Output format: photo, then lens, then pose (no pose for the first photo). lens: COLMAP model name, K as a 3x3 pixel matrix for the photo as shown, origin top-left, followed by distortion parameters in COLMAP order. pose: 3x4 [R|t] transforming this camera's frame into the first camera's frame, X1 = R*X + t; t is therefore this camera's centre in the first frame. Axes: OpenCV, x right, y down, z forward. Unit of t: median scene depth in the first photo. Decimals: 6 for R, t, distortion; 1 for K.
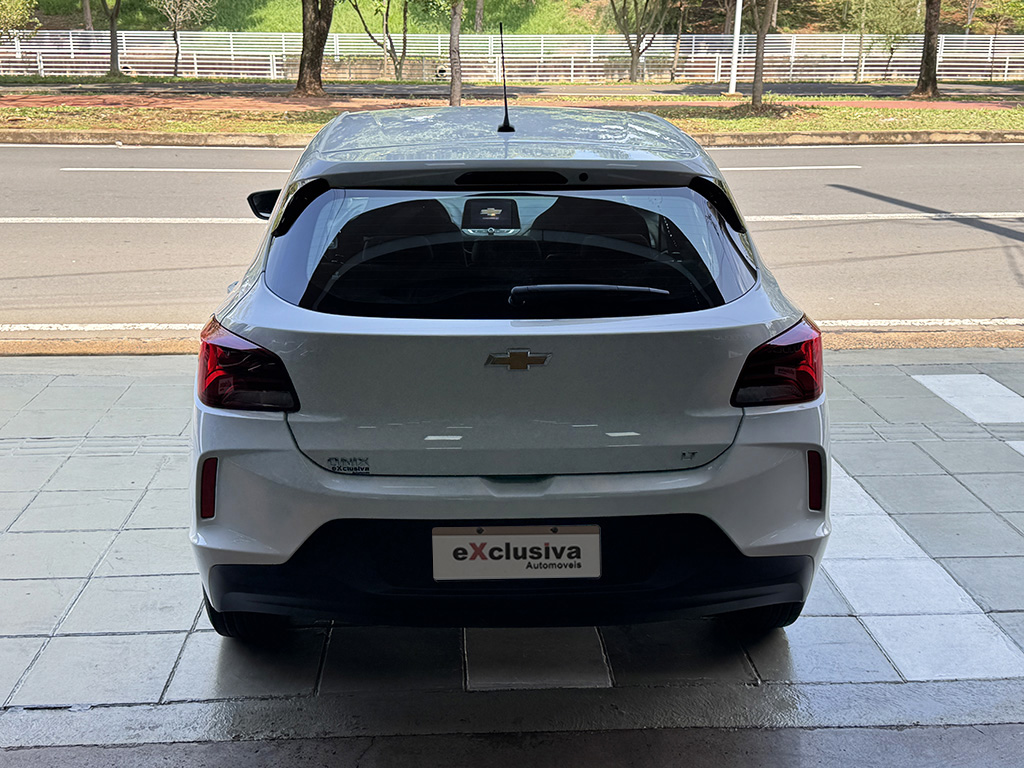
lens RADIAL K [[1179.8, 0, 512.0], [0, 1179.8, 384.0], [0, 0, 1]] dist [0.197380, -0.479033]
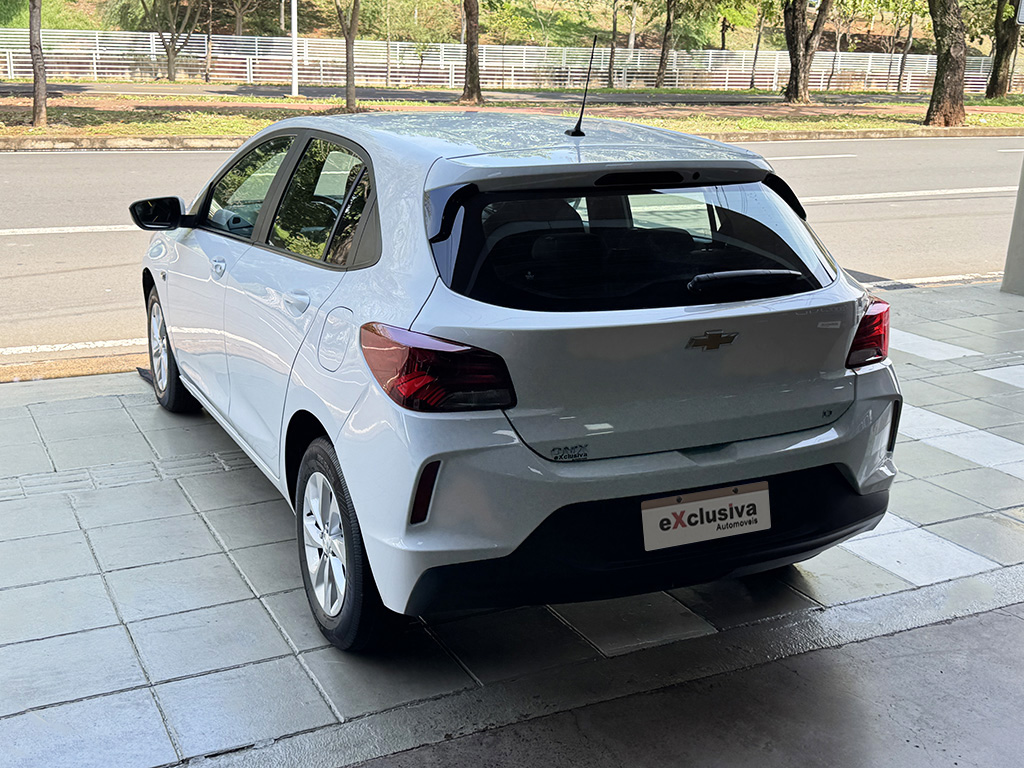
lens RADIAL K [[1179.8, 0, 512.0], [0, 1179.8, 384.0], [0, 0, 1]] dist [0.197380, -0.479033]
pose [[0.917555, -0.086784, 0.388022, -0.520813], [0.087364, 0.996045, 0.016184, -0.012841], [-0.387892, 0.019049, 0.921508, 0.042108]]
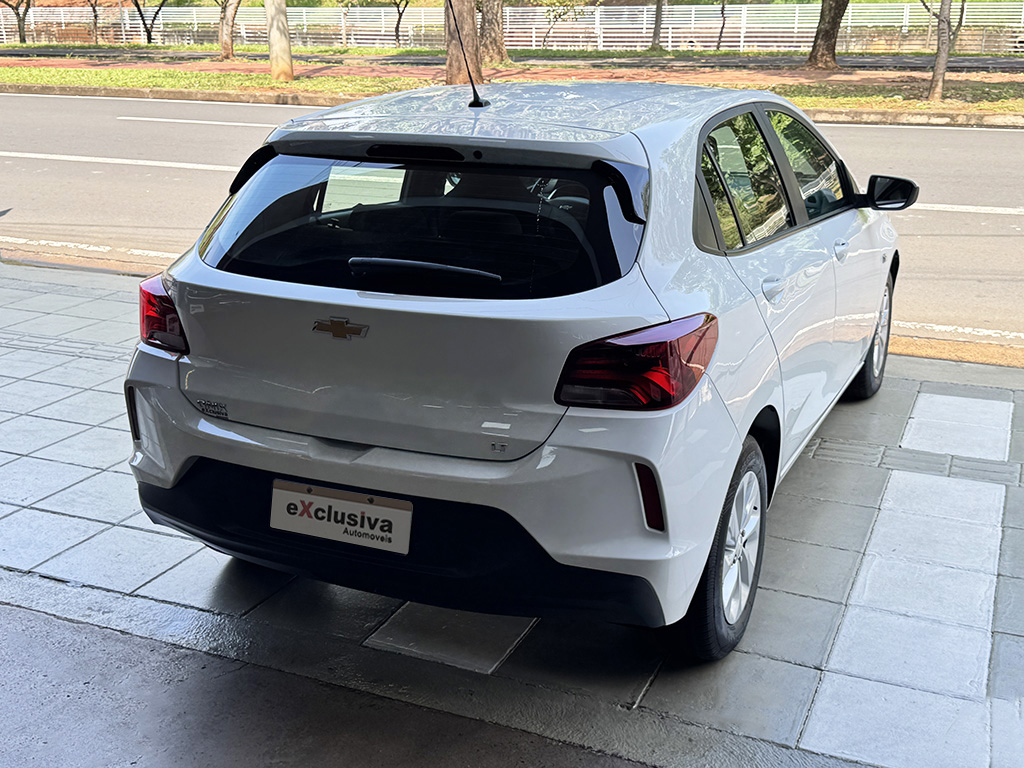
lens RADIAL K [[1177.6, 0, 491.0], [0, 1177.6, 406.5], [0, 0, 1]] dist [0.152338, -0.358838]
pose [[0.886499, 0.135159, -0.442550, 0.501506], [-0.117622, 0.990797, 0.066982, -0.032019], [0.447531, -0.007326, 0.894239, 0.130028]]
